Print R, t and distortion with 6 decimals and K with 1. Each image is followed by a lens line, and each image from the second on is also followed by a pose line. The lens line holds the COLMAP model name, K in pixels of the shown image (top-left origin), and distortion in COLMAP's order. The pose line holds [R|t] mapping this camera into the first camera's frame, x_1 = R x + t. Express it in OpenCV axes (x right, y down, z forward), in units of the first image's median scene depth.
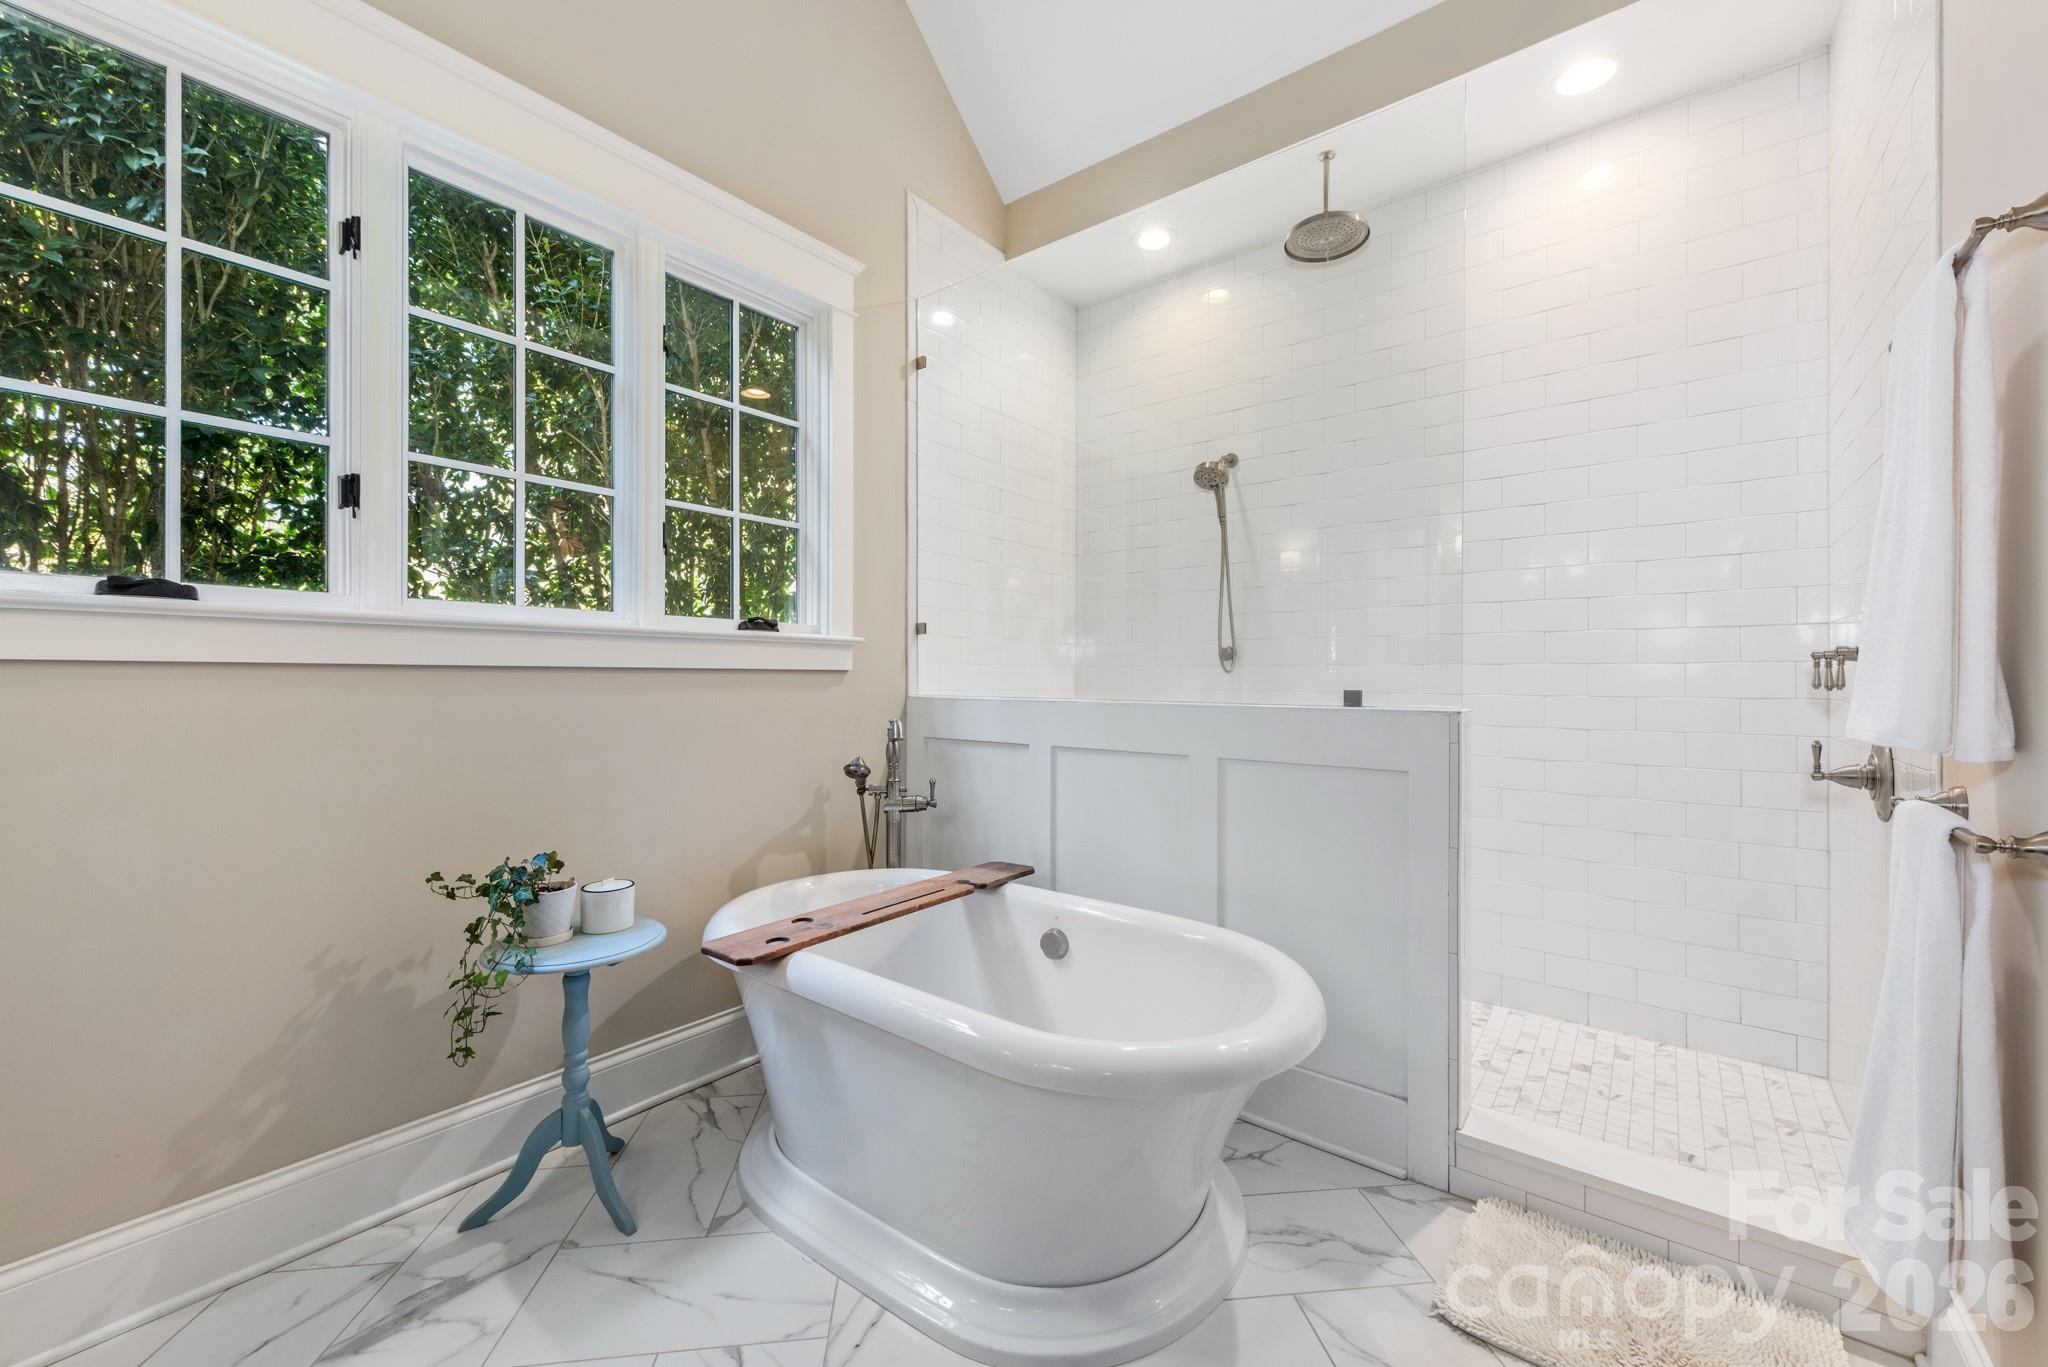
lens RADIAL K [[803.4, 0, 1033.6], [0, 803.4, 681.4], [0, 0, 1]] dist [0.004912, -0.000395]
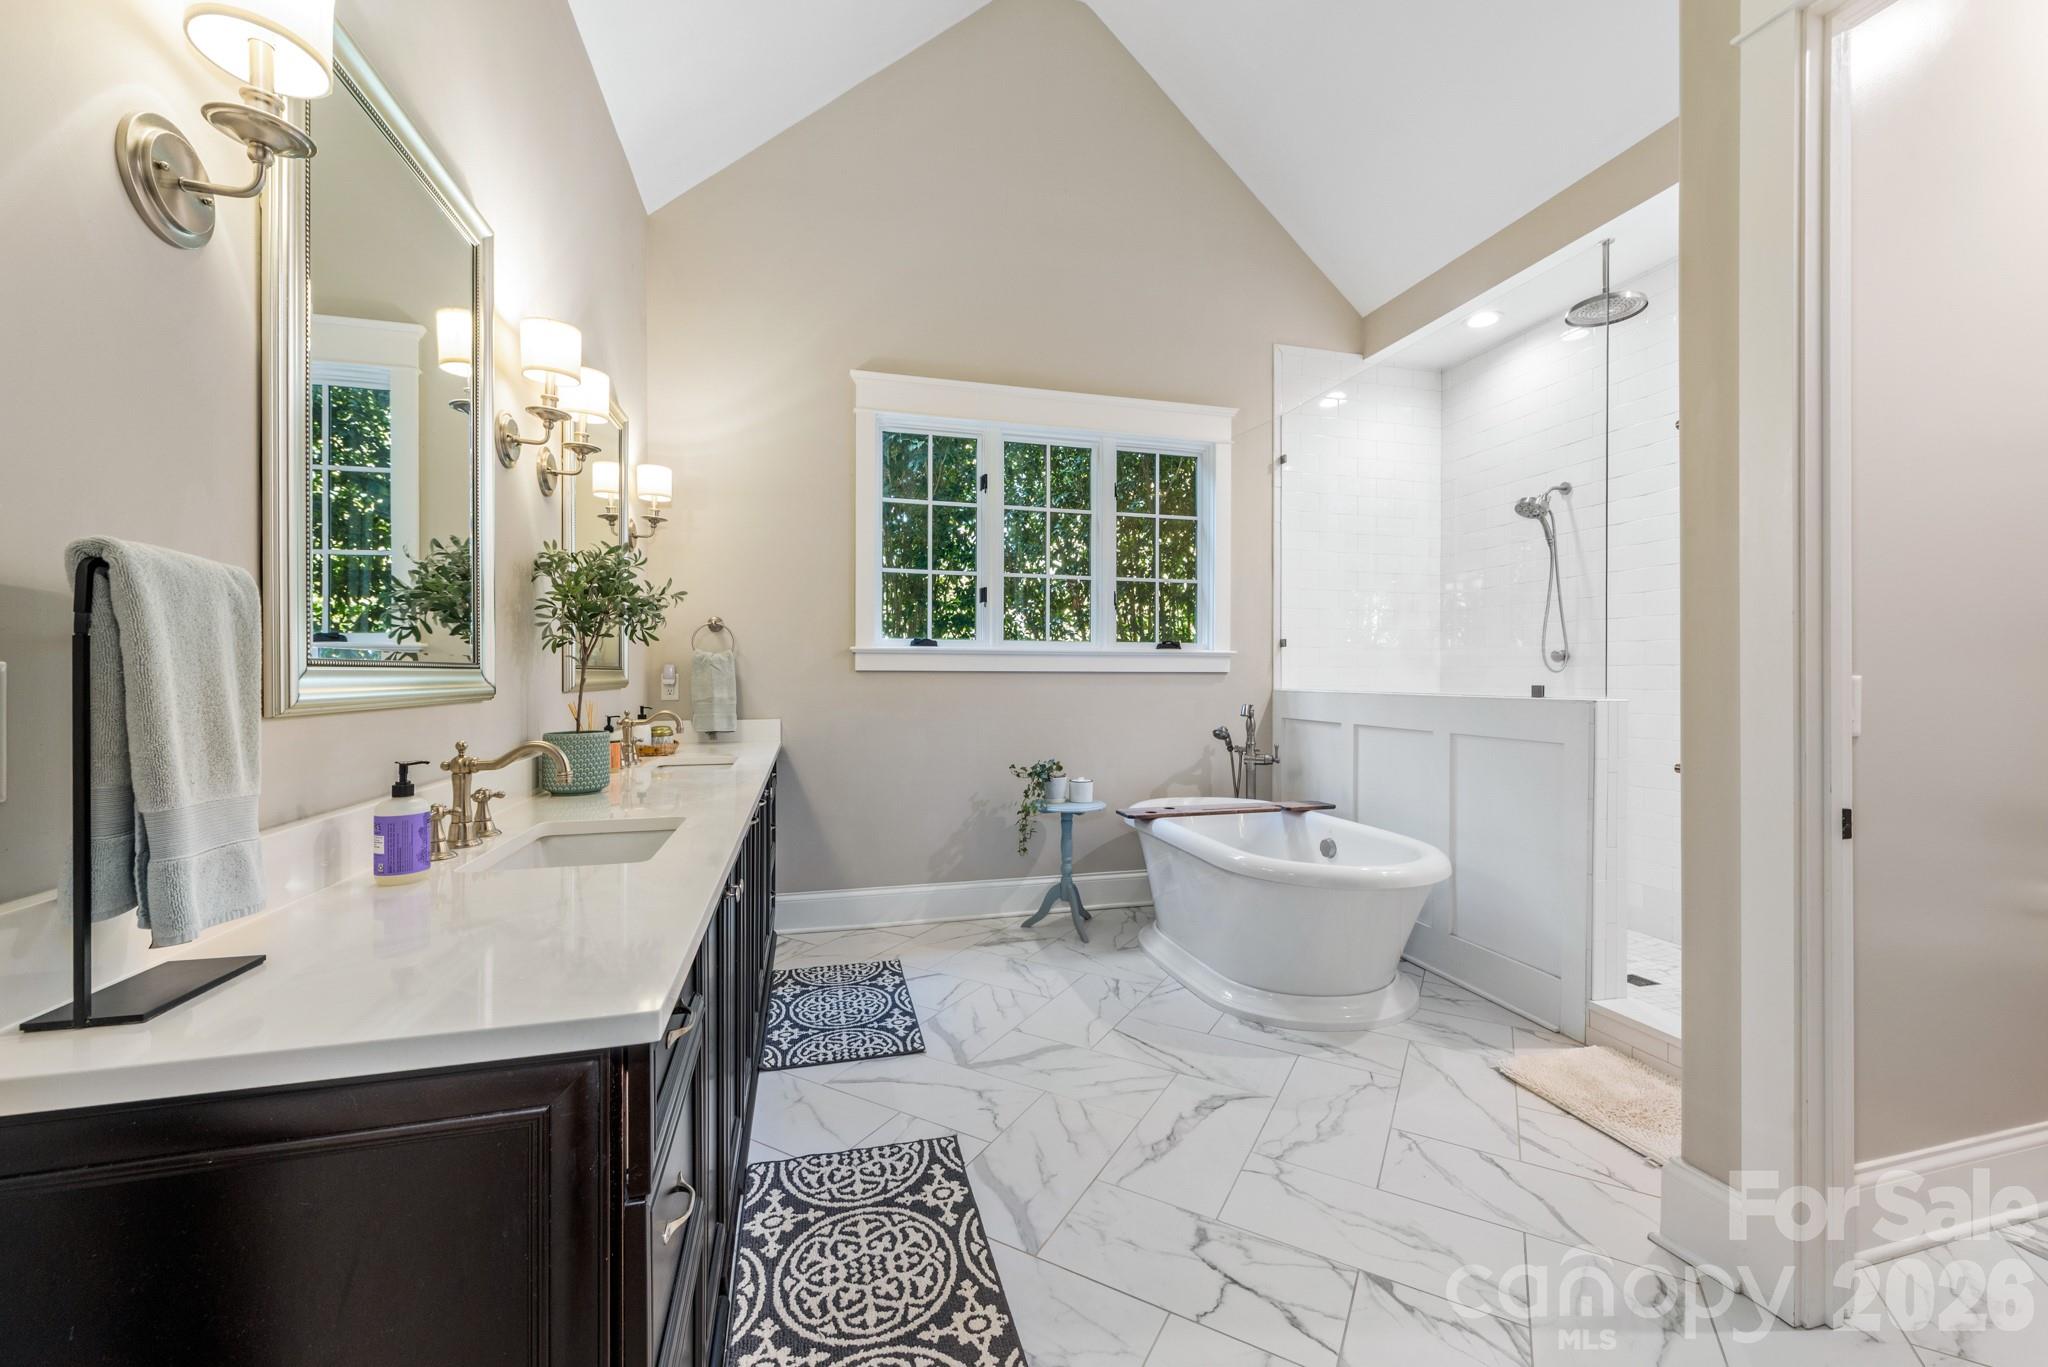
lens RADIAL K [[807.4, 0, 1027.4], [0, 807.4, 687.8], [0, 0, 1]] dist [0.001437, -0.000092]
pose [[0.798872, 0.006187, -0.601469, 0.486122], [-0.001653, 0.999966, 0.008091, 0.004765], [0.601498, -0.005470, 0.798855, -0.583395]]
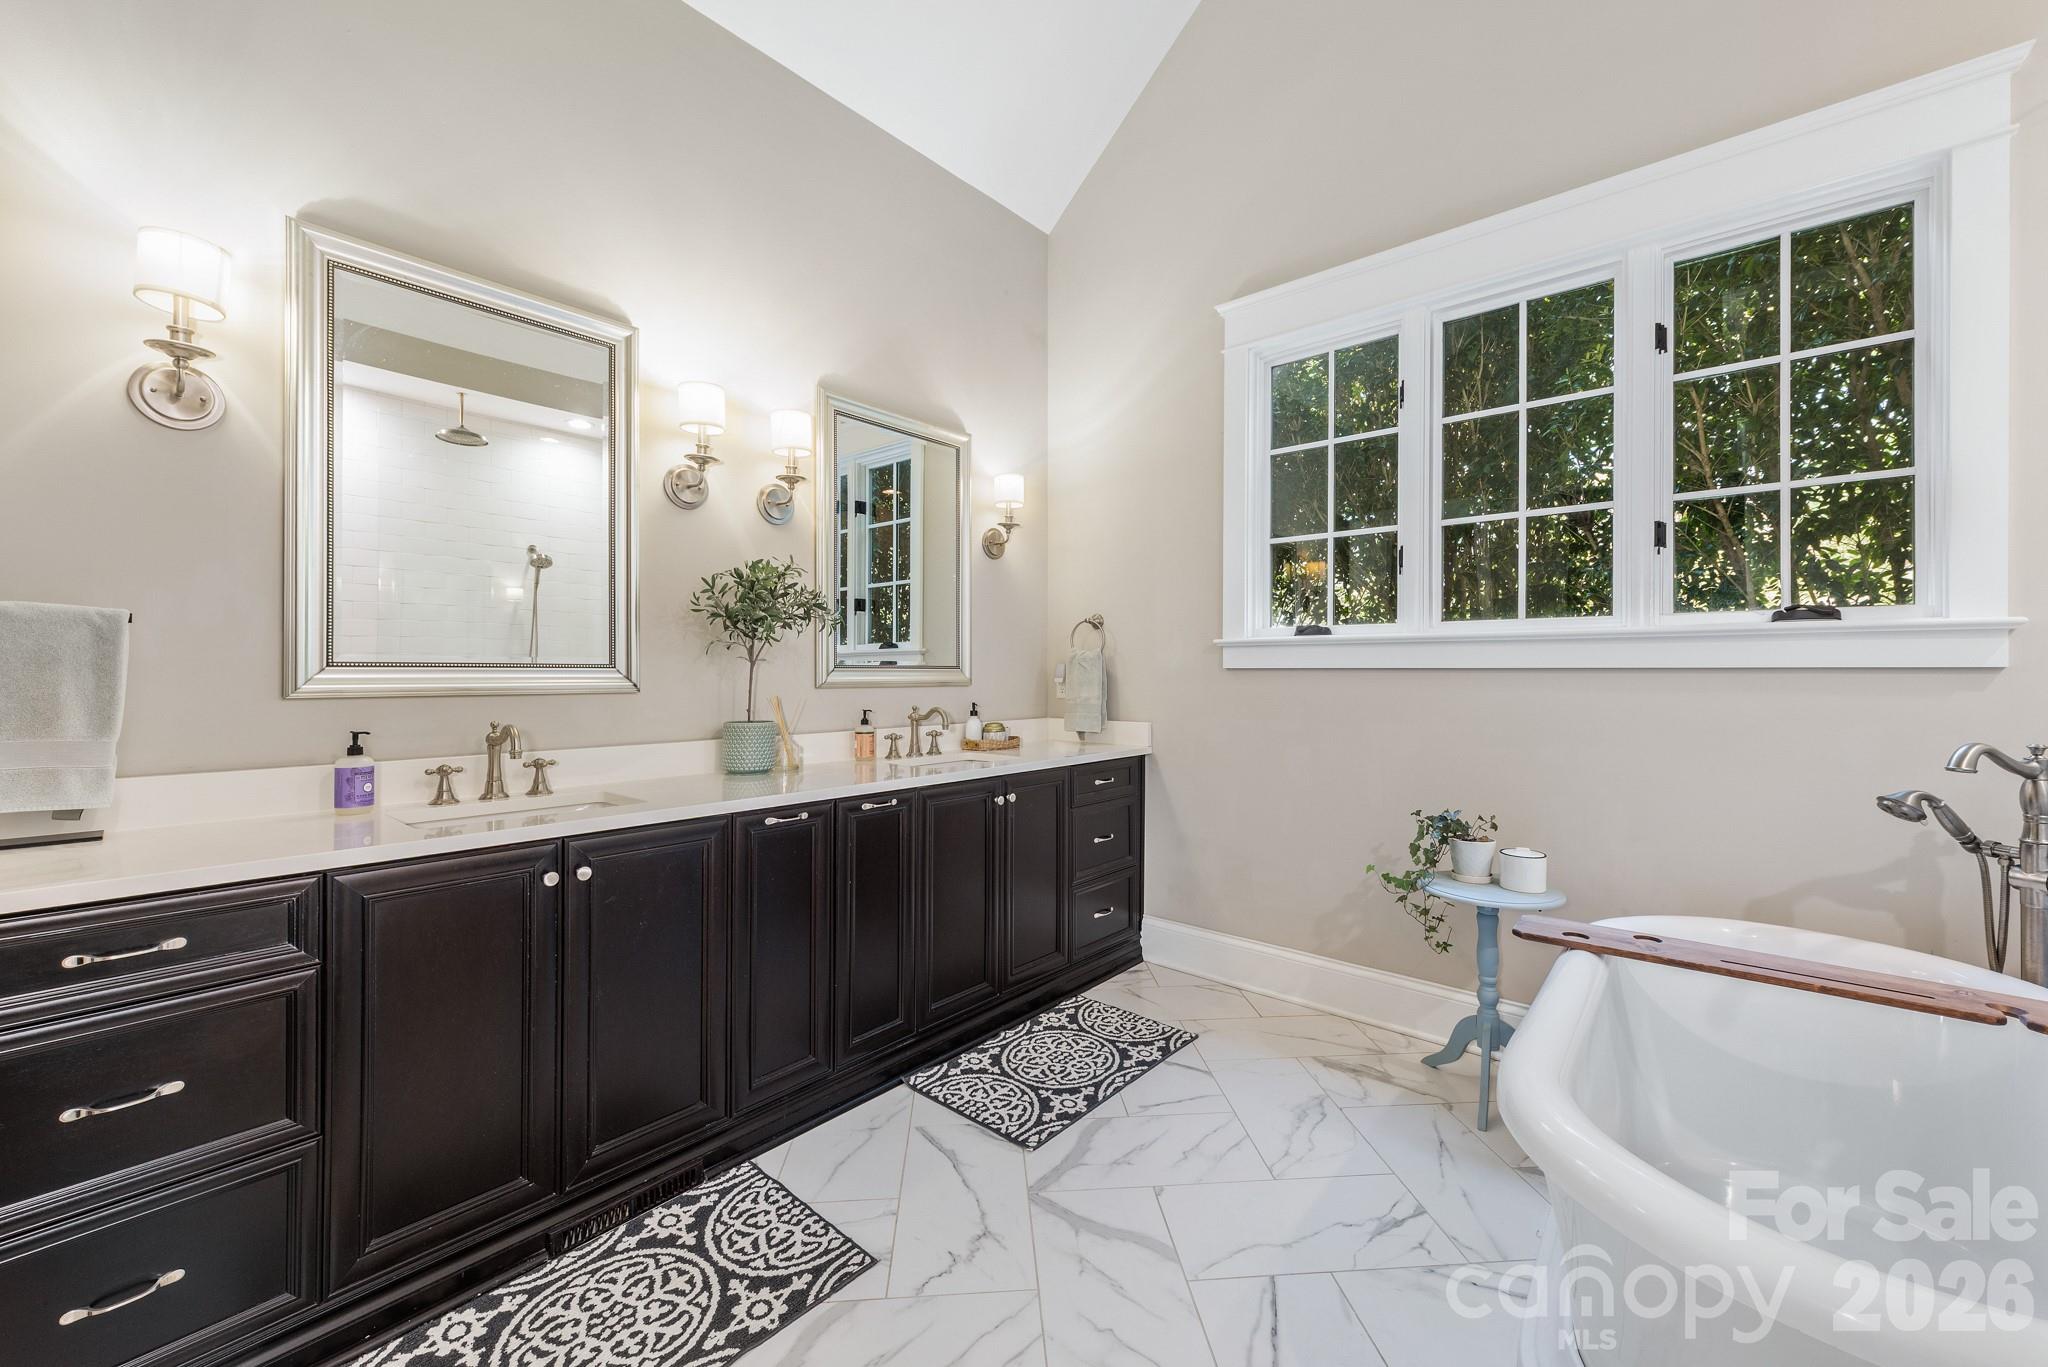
lens RADIAL K [[803.4, 0, 1033.6], [0, 803.4, 681.4], [0, 0, 1]] dist [0.004912, -0.000395]
pose [[-0.049719, 0.005275, -0.998749, 0.579615], [-0.008364, 0.999949, 0.005698, 0.000582], [0.998728, 0.008636, -0.049672, 0.286069]]
